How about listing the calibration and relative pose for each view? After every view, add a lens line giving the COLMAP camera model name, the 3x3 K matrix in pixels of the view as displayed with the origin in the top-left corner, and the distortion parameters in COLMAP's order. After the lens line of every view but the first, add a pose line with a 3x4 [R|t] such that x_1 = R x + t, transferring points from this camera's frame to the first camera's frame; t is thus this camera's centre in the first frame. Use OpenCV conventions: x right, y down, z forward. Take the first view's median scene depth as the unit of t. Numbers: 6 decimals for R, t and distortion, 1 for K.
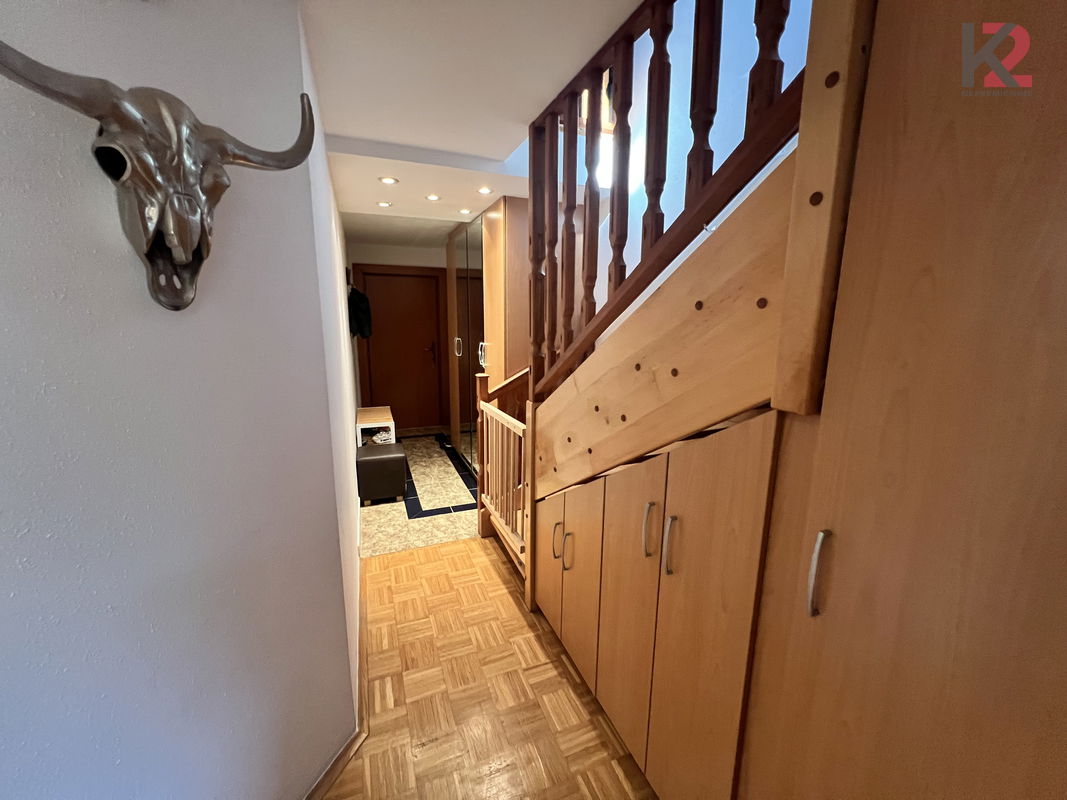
lens RADIAL K [[427.8, 0, 534.1], [0, 427.8, 399.6], [0, 0, 1]] dist [0.000601, -0.000183]
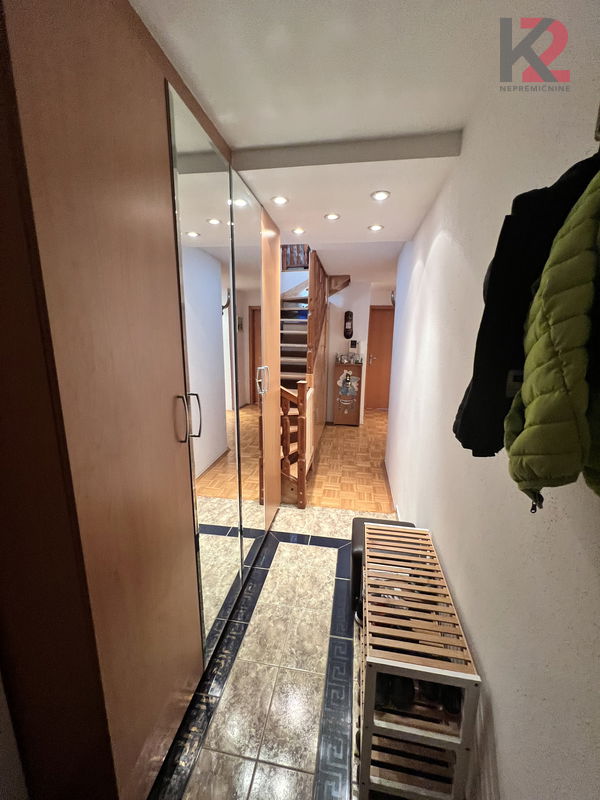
lens RADIAL K [[320.7, 0, 301.4], [0, 320.7, 396.1], [0, 0, 1]] dist [0.000601, -0.000183]
pose [[-0.849450, -0.124932, 0.512666, -0.516218], [0.080448, 0.929547, 0.359819, -0.306366], [-0.521501, 0.346891, -0.779553, 1.493717]]
